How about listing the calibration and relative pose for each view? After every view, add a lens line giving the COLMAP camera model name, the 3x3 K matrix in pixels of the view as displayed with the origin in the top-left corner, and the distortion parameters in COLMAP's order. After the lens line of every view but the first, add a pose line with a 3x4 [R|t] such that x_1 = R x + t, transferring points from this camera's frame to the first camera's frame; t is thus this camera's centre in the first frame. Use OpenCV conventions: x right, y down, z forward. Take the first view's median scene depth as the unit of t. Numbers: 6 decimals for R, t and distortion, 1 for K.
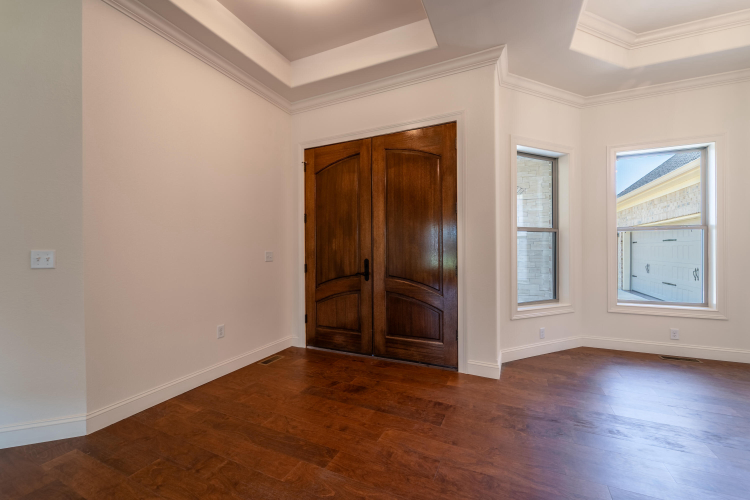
lens RADIAL K [[303.9, 0, 374.6], [0, 303.9, 249.4], [0, 0, 1]] dist [0.002998, -0.001148]
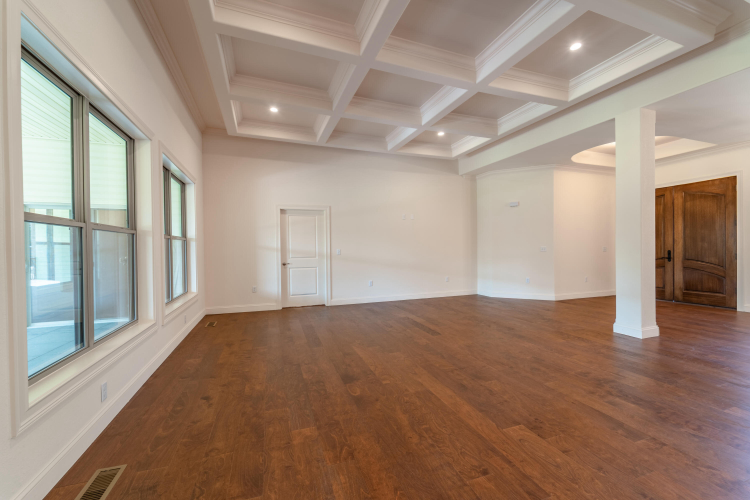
lens RADIAL K [[303.9, 0, 379.4], [0, 303.9, 249.9], [0, 0, 1]] dist [0.002998, -0.001148]
pose [[0.709894, 0.005467, -0.704287, 0.028407], [0.003955, 0.999923, 0.011747, -0.000173], [0.704298, -0.011125, 0.709818, -1.692985]]
